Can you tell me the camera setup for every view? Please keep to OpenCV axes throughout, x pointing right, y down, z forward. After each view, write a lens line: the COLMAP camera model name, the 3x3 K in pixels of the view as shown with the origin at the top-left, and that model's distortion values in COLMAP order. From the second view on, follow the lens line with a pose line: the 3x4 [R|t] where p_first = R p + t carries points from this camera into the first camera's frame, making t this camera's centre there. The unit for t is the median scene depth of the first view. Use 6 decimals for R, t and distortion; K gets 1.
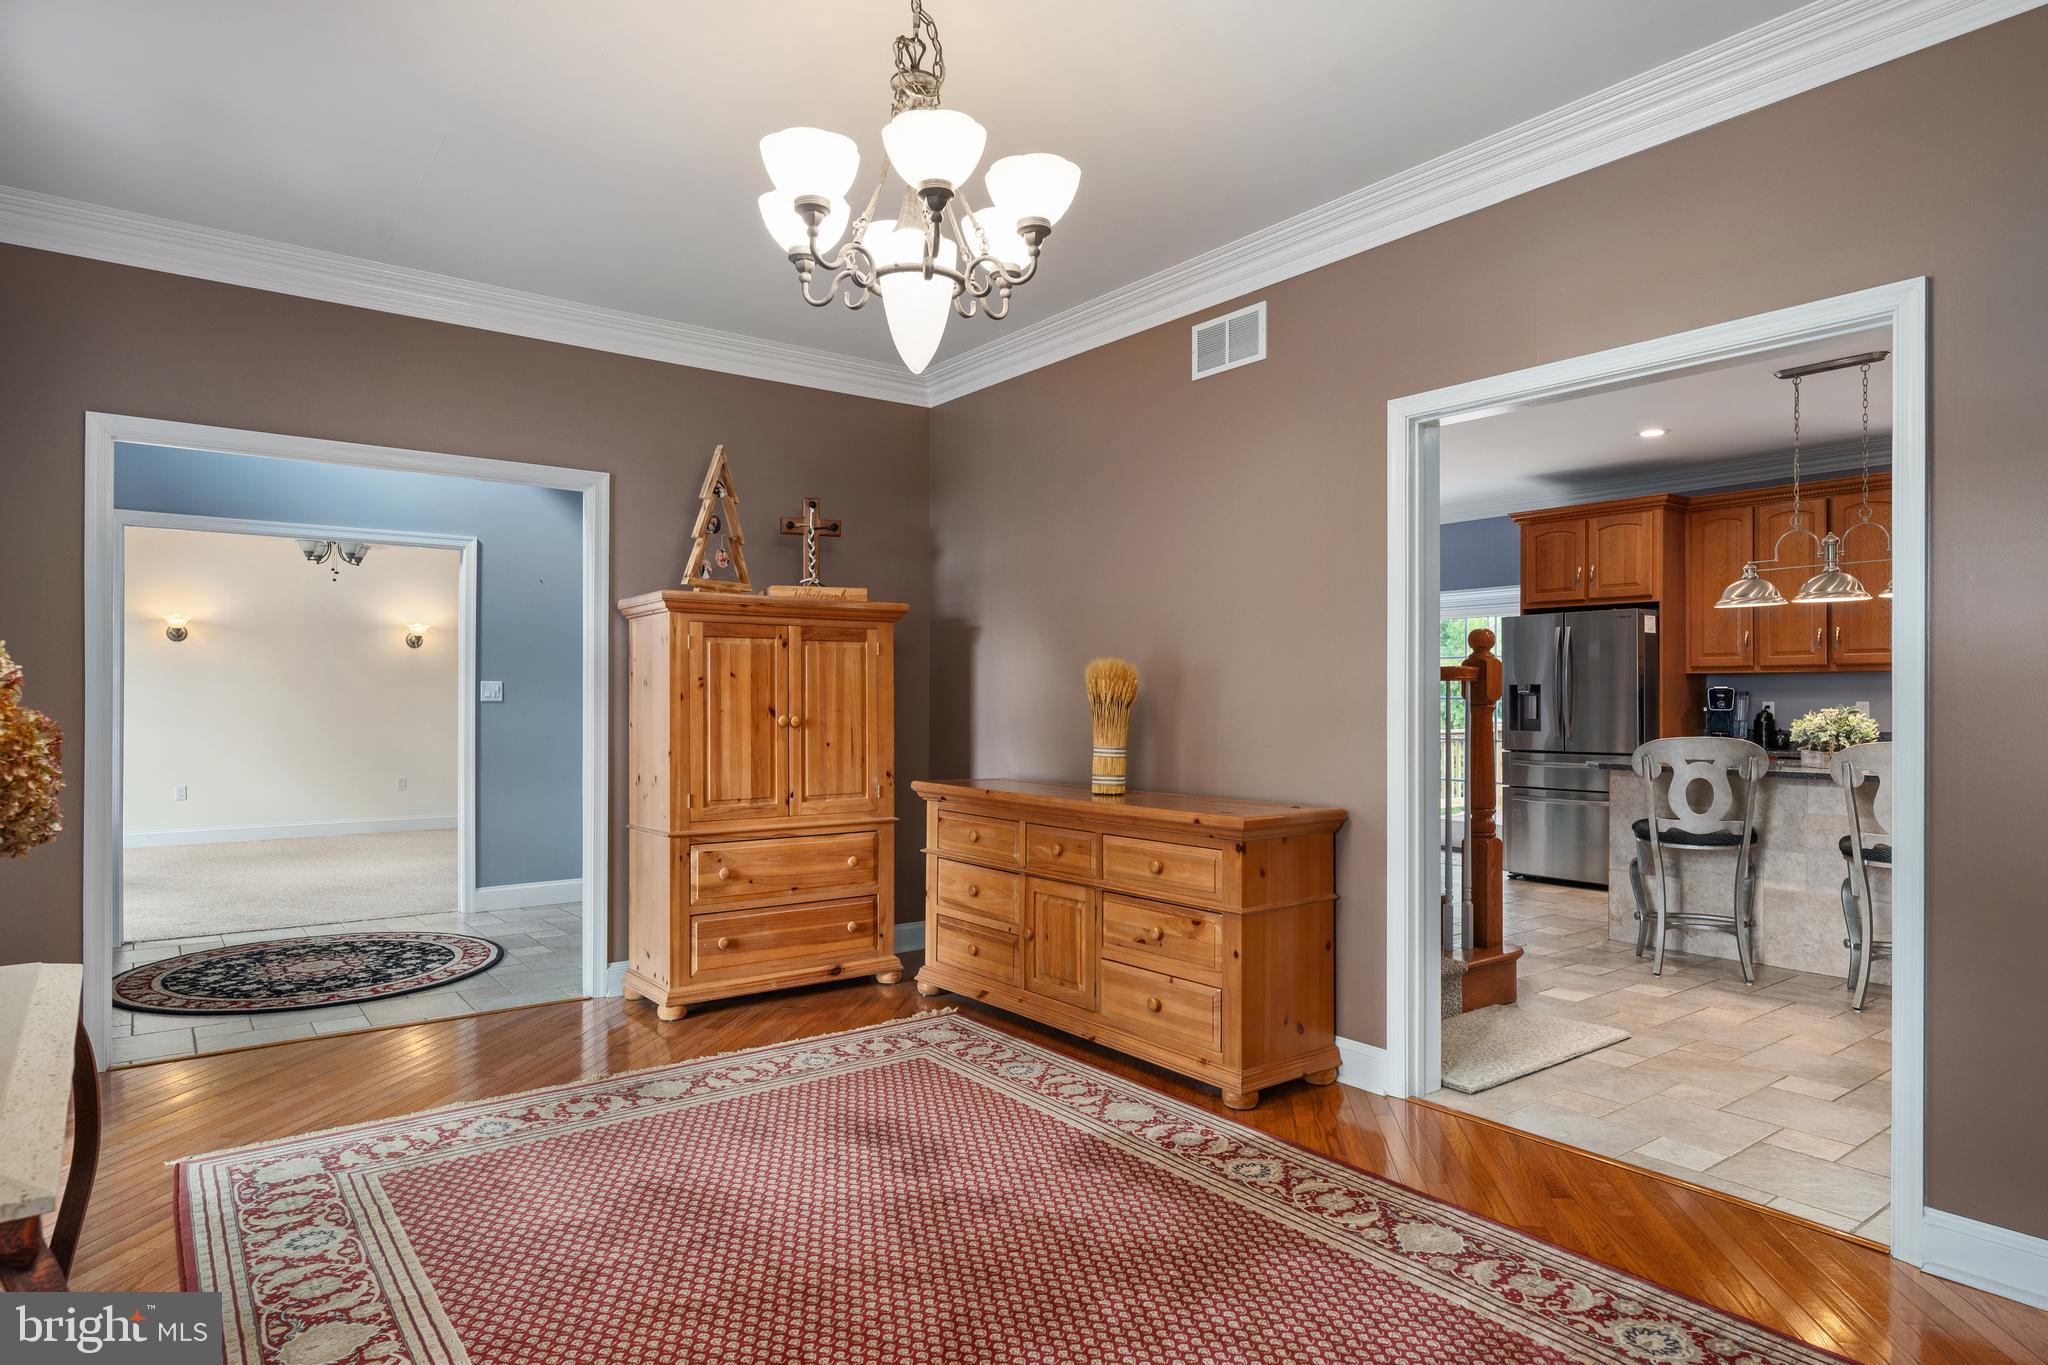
lens RADIAL K [[1149.3, 0, 1027.7], [0, 1149.3, 696.6], [0, 0, 1]] dist [0.002412, 0.000365]
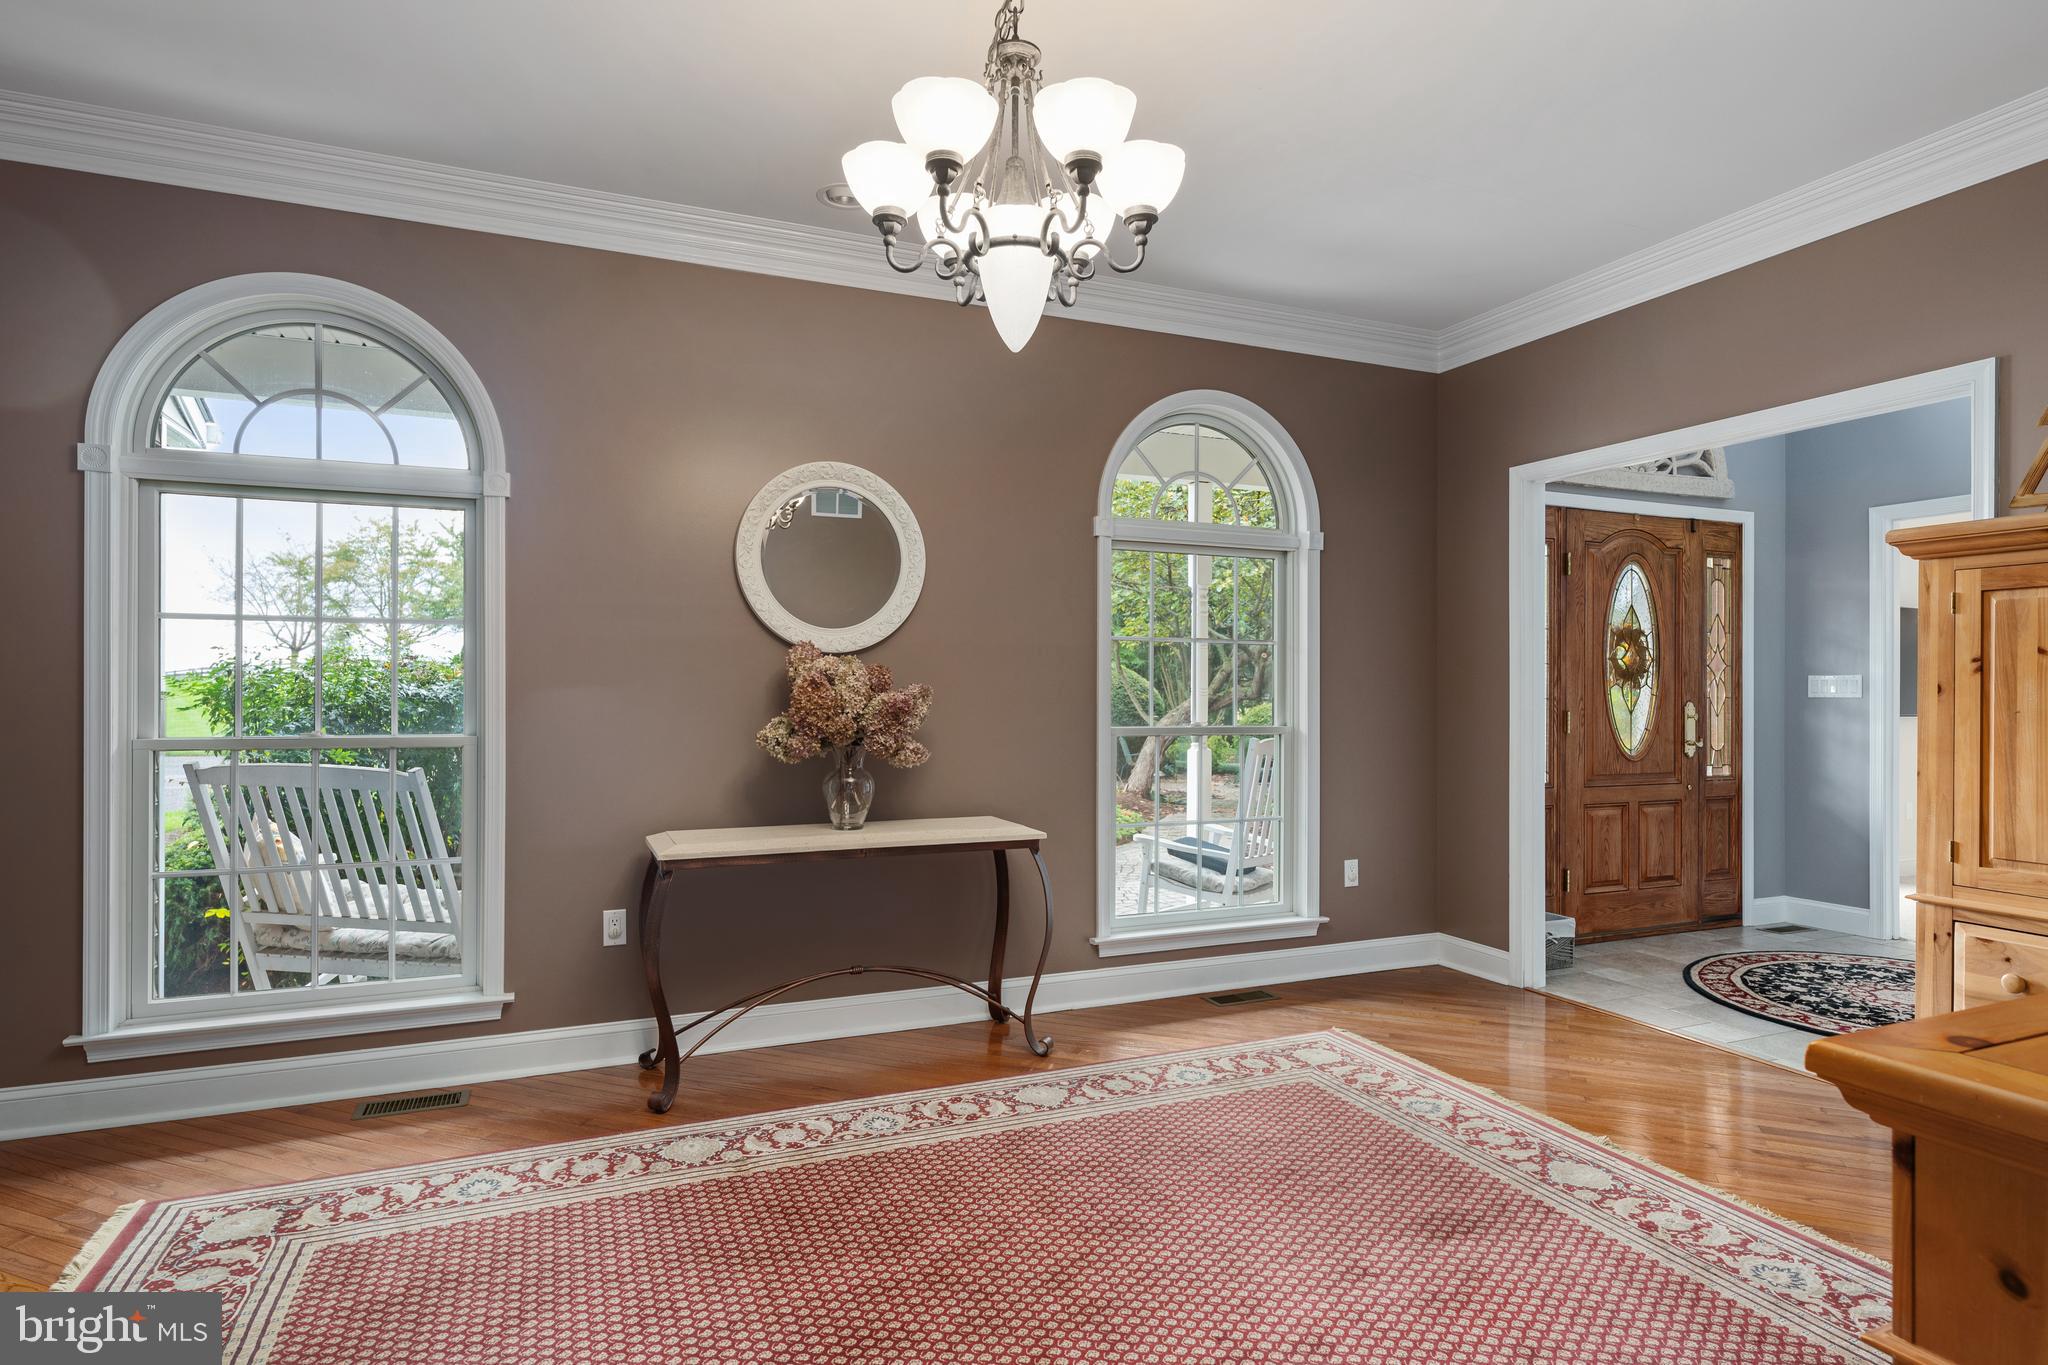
lens RADIAL K [[1111.7, 0, 1028.0], [0, 1111.7, 687.5], [0, 0, 1]] dist [0.004577, 0.000541]
pose [[-0.233109, -0.004246, -0.972441, 0.532011], [-0.001252, 0.999991, -0.004066, 0.003437], [0.972450, 0.000270, -0.233113, 0.802066]]
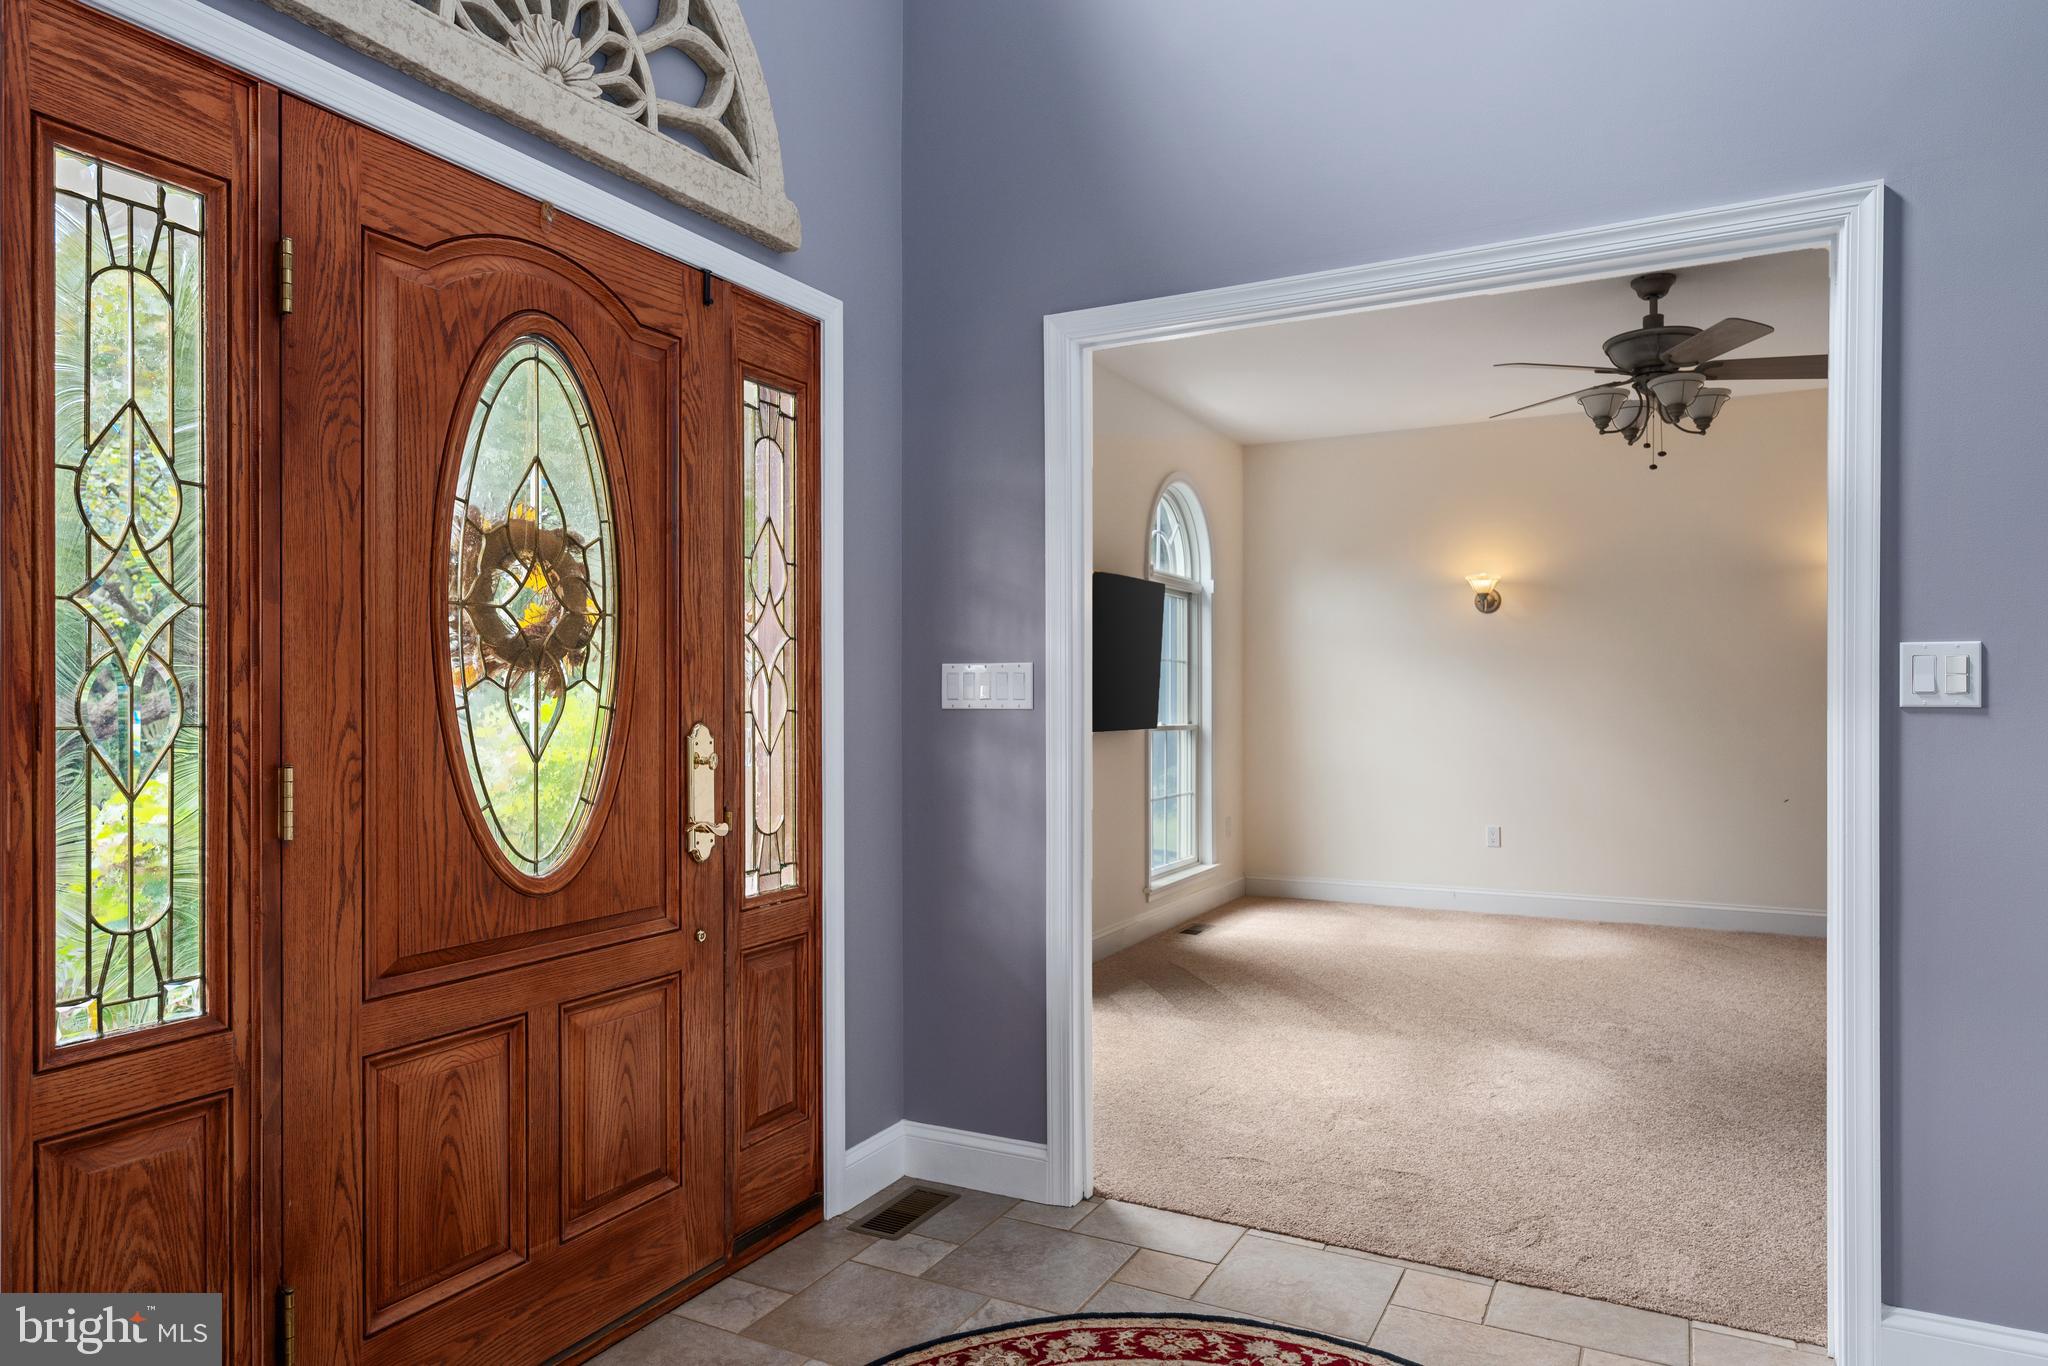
lens RADIAL K [[1235.6, 0, 1024.1], [0, 1235.6, 693.4], [0, 0, 1]] dist [0.006766, 0.001432]
pose [[0.424802, -0.002163, -0.905284, -0.515077], [0.004349, 0.999990, -0.000349, -0.000252], [0.905276, -0.003788, 0.424807, 1.217774]]
